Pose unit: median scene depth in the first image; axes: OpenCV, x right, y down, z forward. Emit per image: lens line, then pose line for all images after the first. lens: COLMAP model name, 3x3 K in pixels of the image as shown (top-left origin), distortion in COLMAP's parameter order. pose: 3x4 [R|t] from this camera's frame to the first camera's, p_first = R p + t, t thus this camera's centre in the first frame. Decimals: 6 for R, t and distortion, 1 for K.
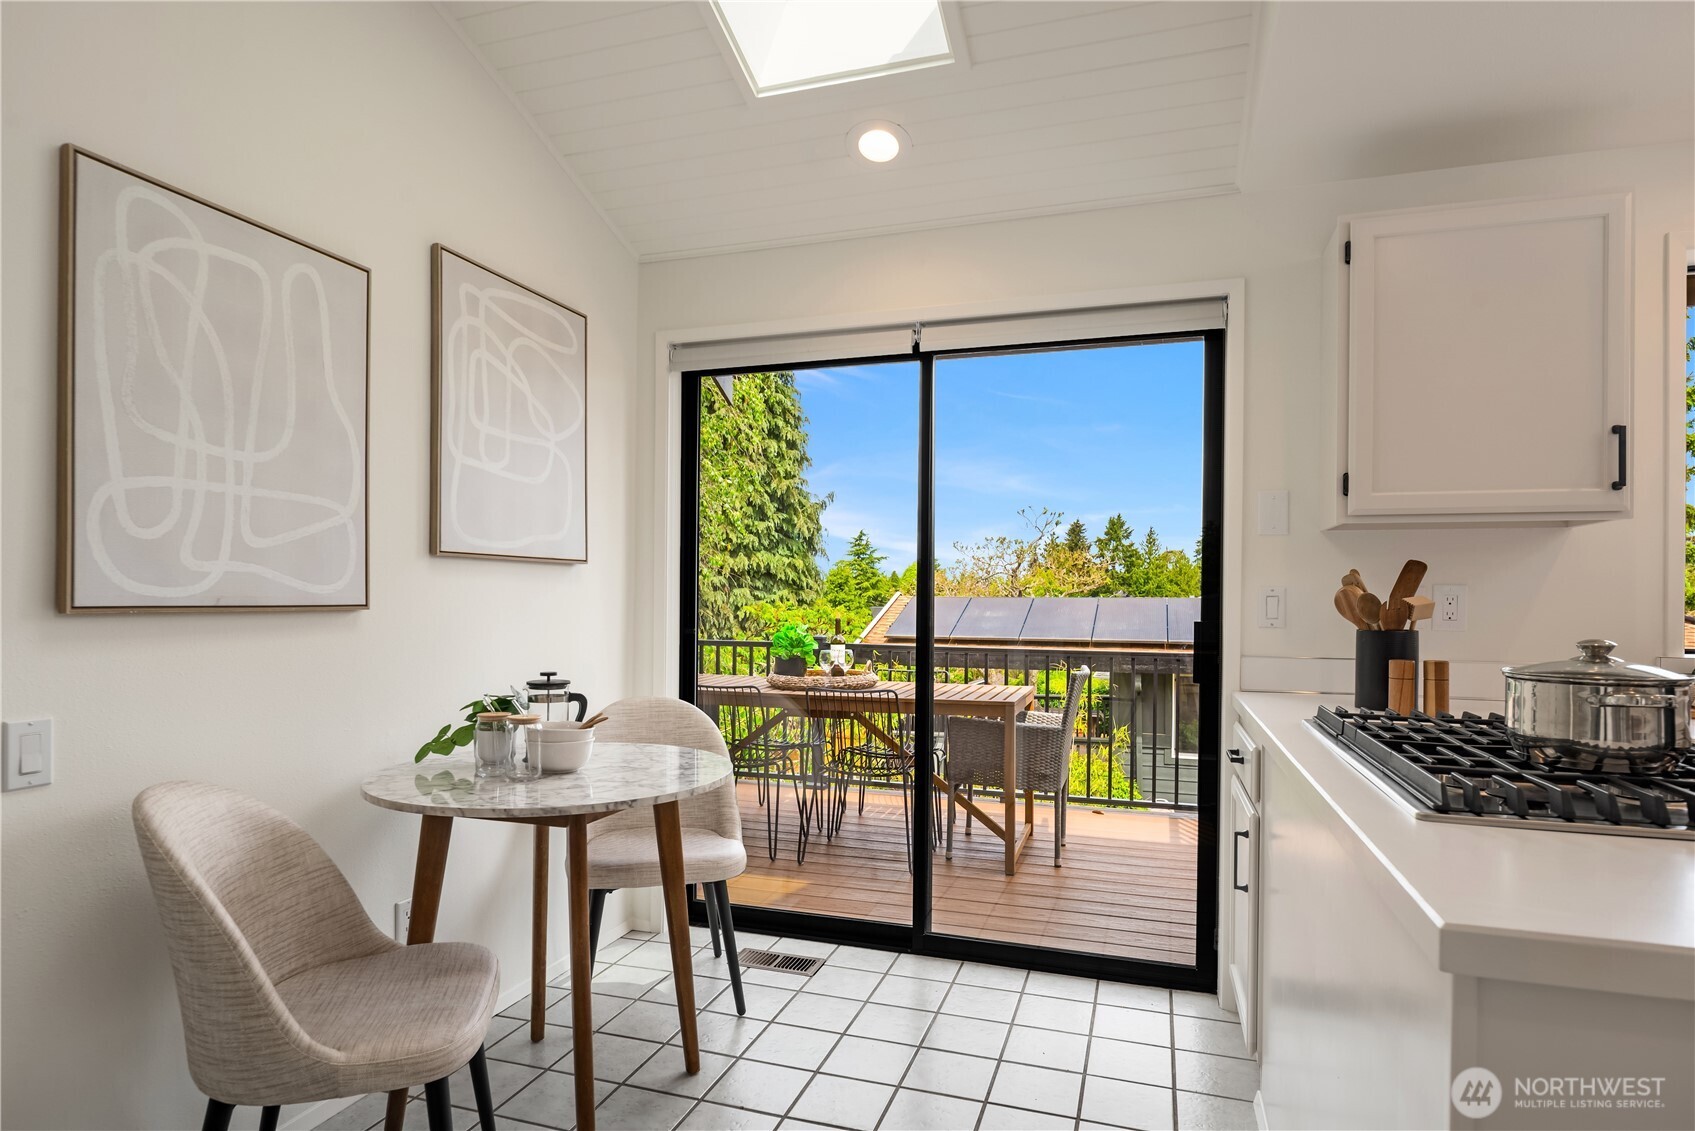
lens RADIAL K [[930.3, 0, 846.1], [0, 930.3, 597.9], [0, 0, 1]] dist [-0.005006, -0.001444]
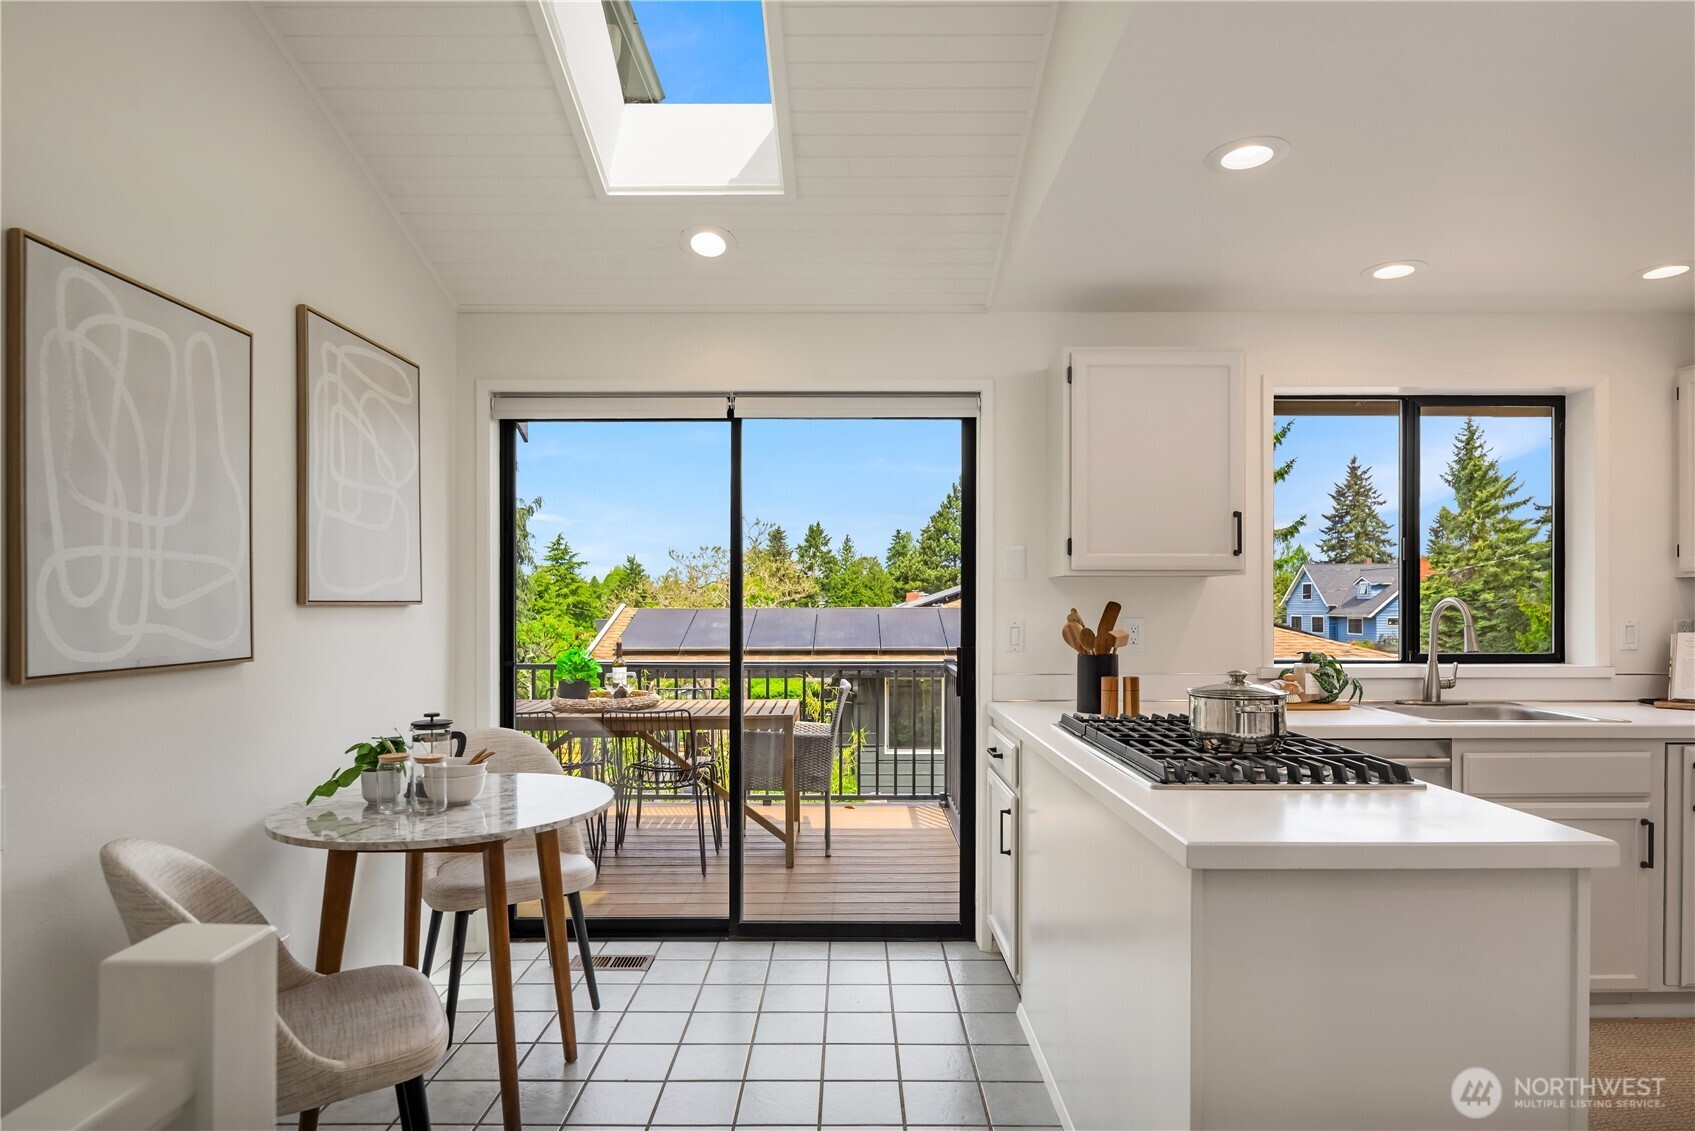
lens RADIAL K [[930.3, 0, 855.4], [0, 930.3, 600.8], [0, 0, 1]] dist [-0.005006, -0.001444]
pose [[0.947458, -0.007064, 0.319803, -0.109594], [0.007962, 0.999967, -0.001501, -0.025540], [-0.319781, 0.003968, 0.947483, -0.103939]]
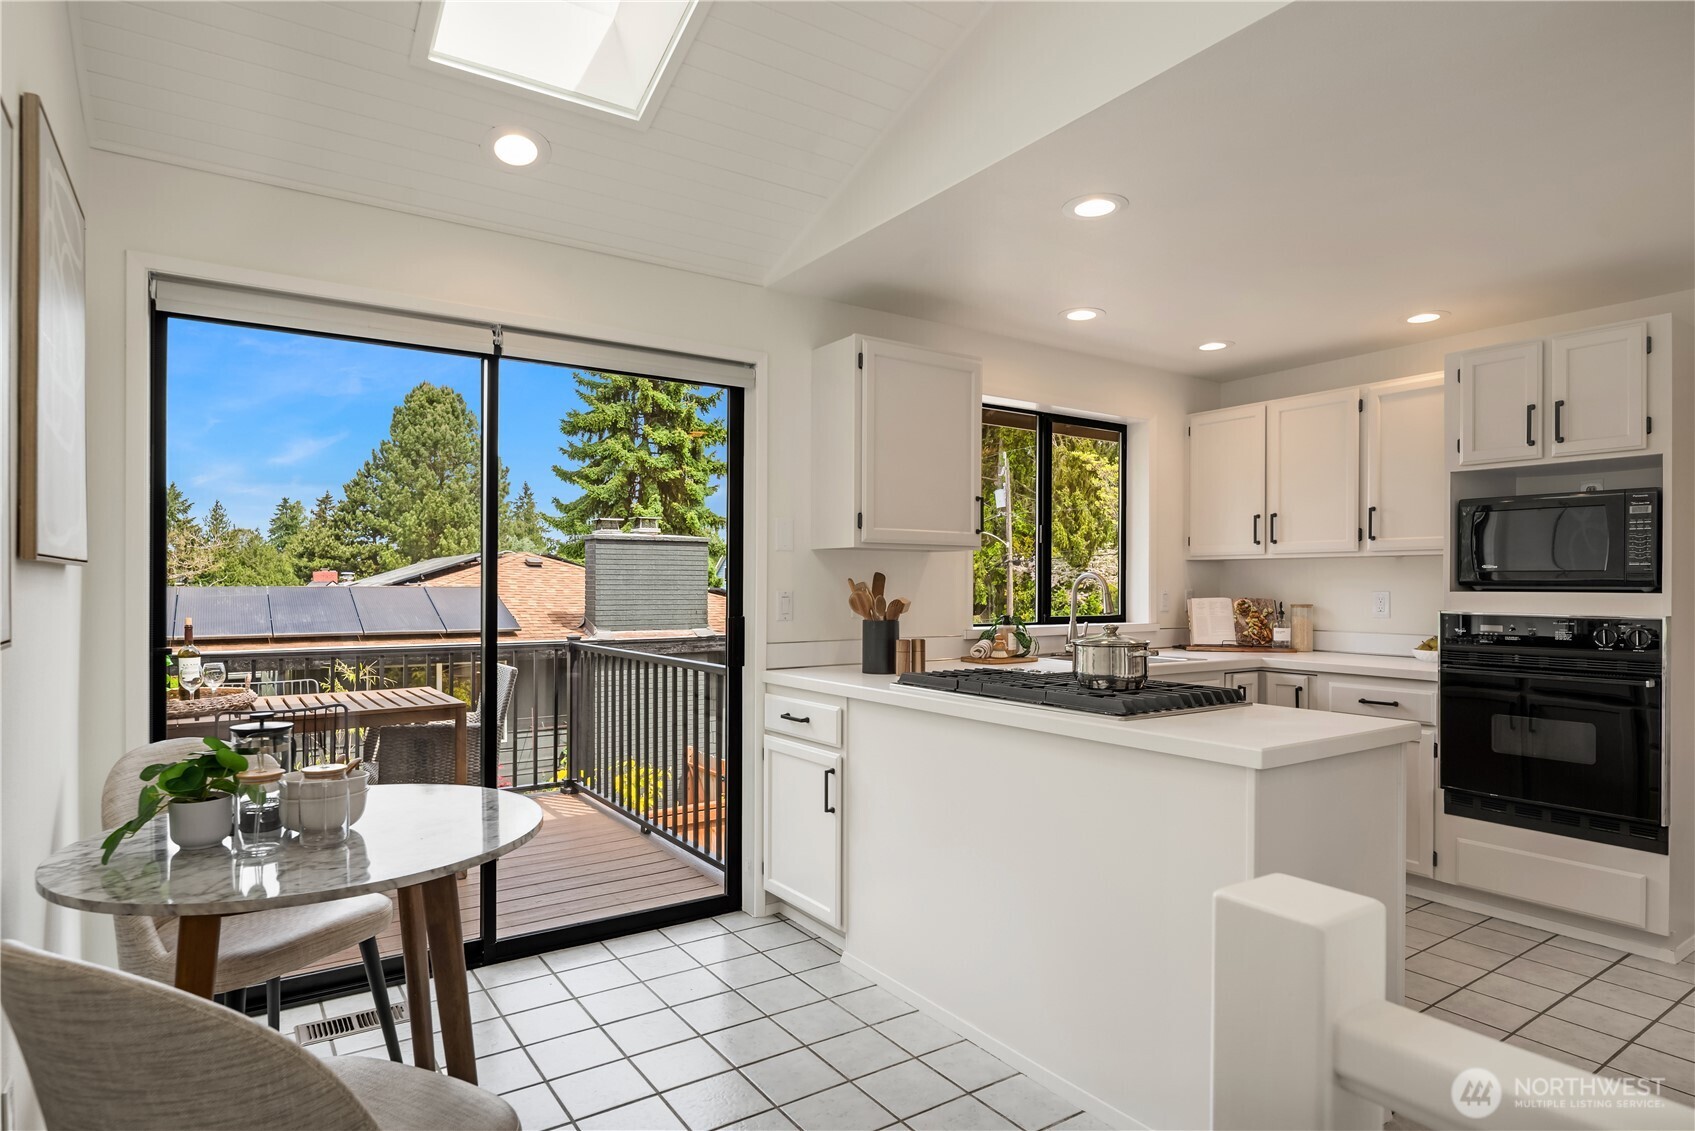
lens RADIAL K [[930.3, 0, 858.0], [0, 930.3, 586.3], [0, 0, 1]] dist [-0.005006, -0.001444]
pose [[0.600185, -0.006901, 0.799832, -0.360441], [0.003472, 0.999976, 0.006022, -0.016446], [-0.799854, -0.000837, 0.600194, 0.074718]]
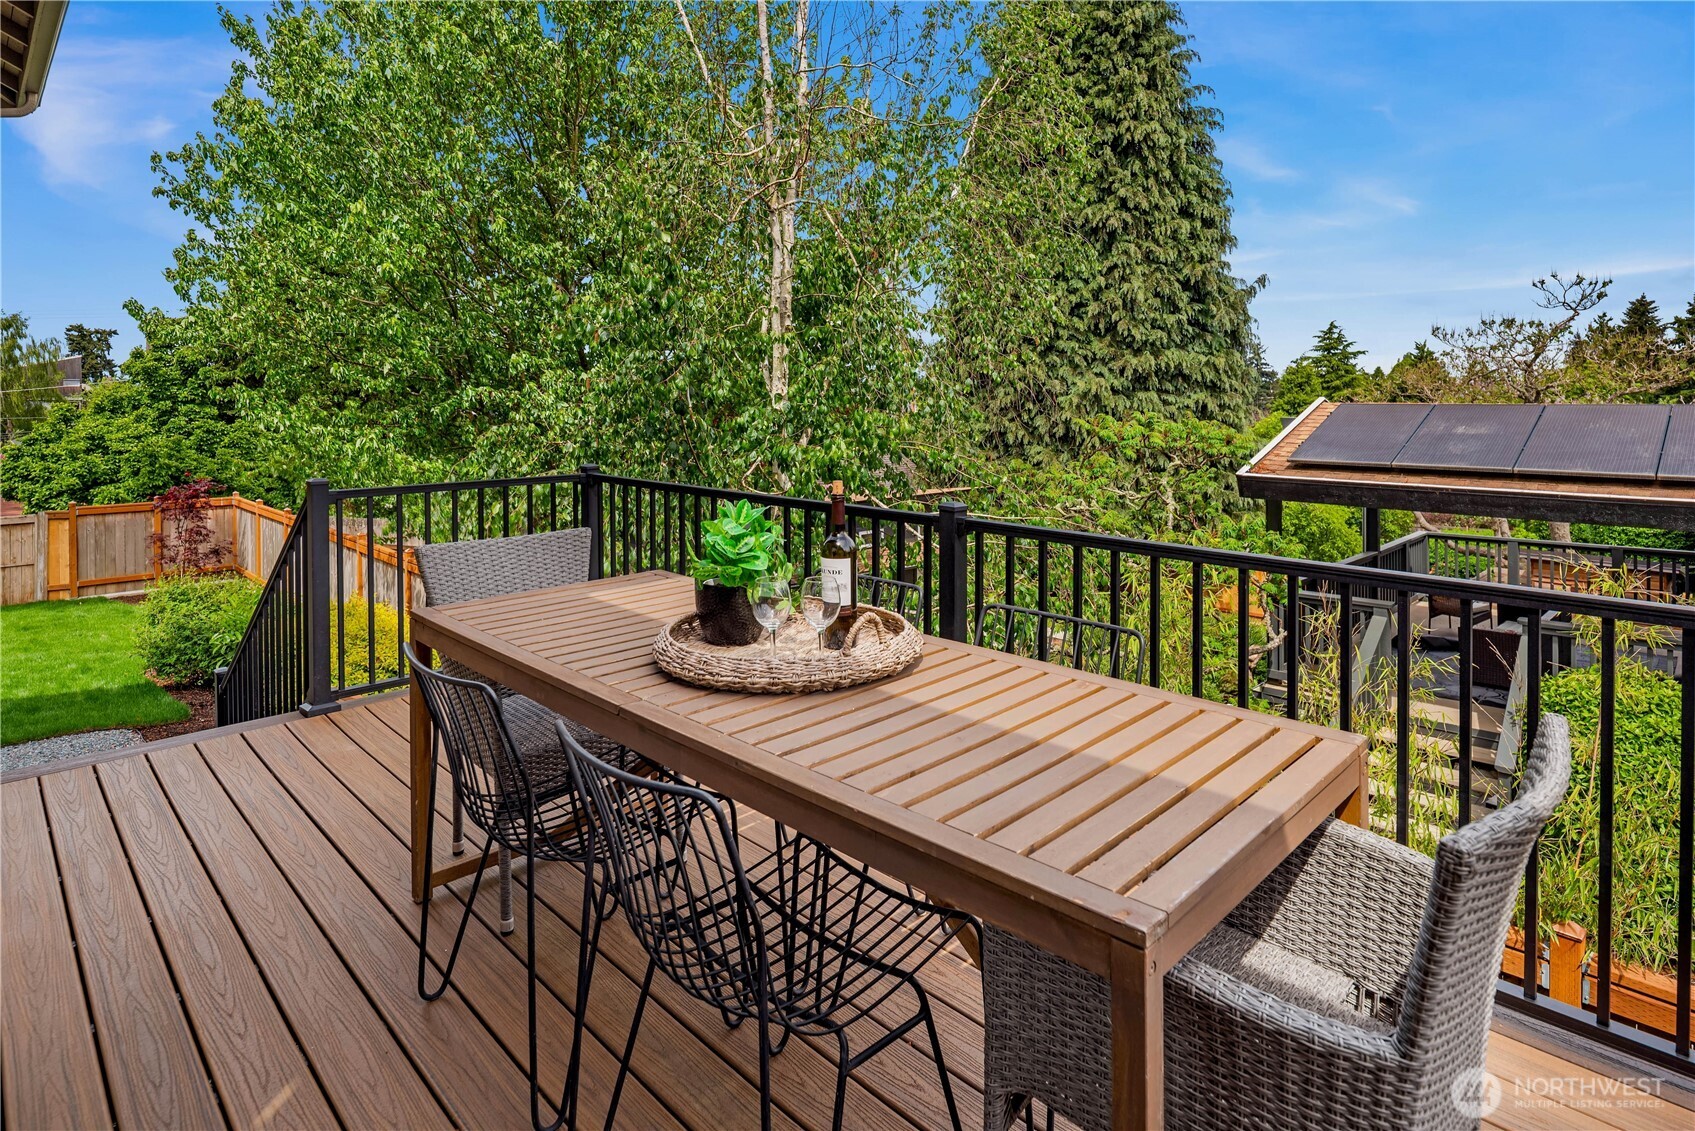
lens RADIAL K [[930.3, 0, 846.3], [0, 930.3, 400.9], [0, 0, 1]] dist [-0.005006, -0.001444]
pose [[0.892562, -0.006507, -0.450877, 0.234898], [0.006975, 0.999975, -0.000623, -0.023429], [0.450870, -0.002589, 0.892586, 0.718307]]
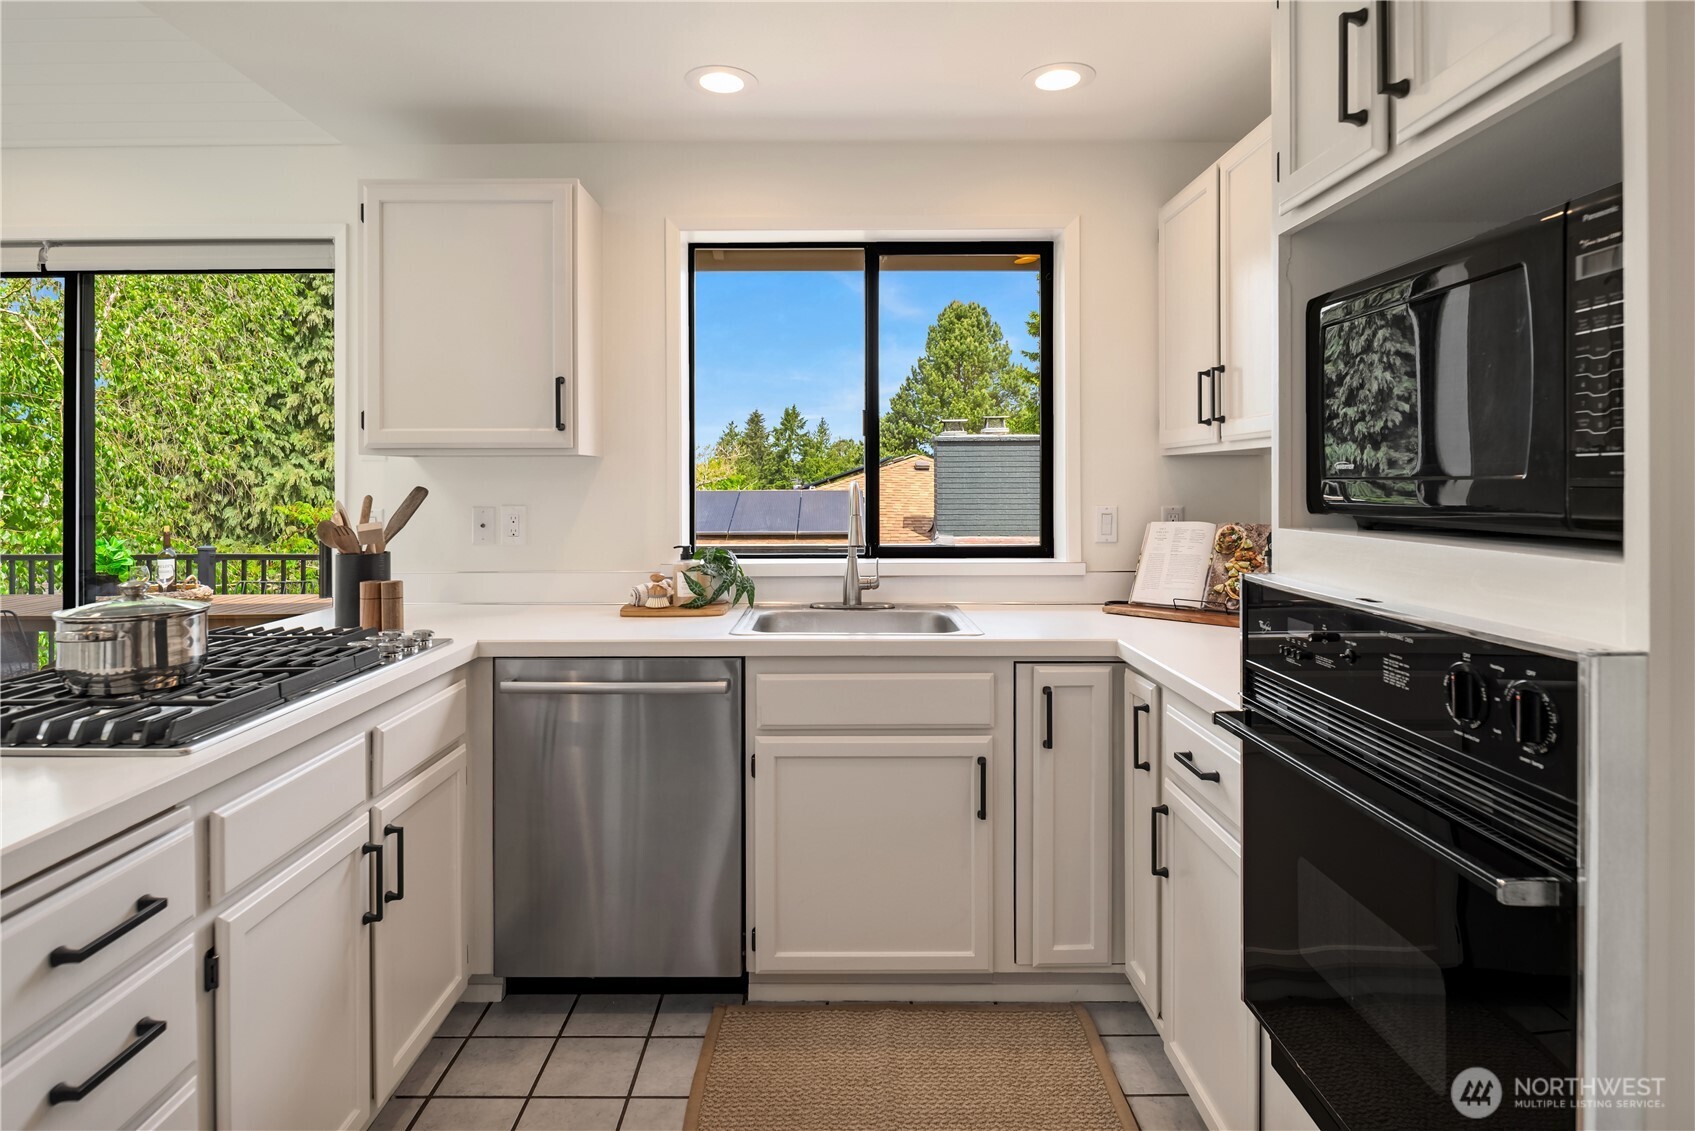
lens RADIAL K [[930.3, 0, 829.4], [0, 930.3, 476.1], [0, 0, 1]] dist [-0.005006, -0.001444]
pose [[0.950181, -0.006651, 0.311628, 0.414760], [0.010196, 0.999901, -0.009748, -0.022059], [-0.311532, 0.012439, 0.950154, -0.138264]]
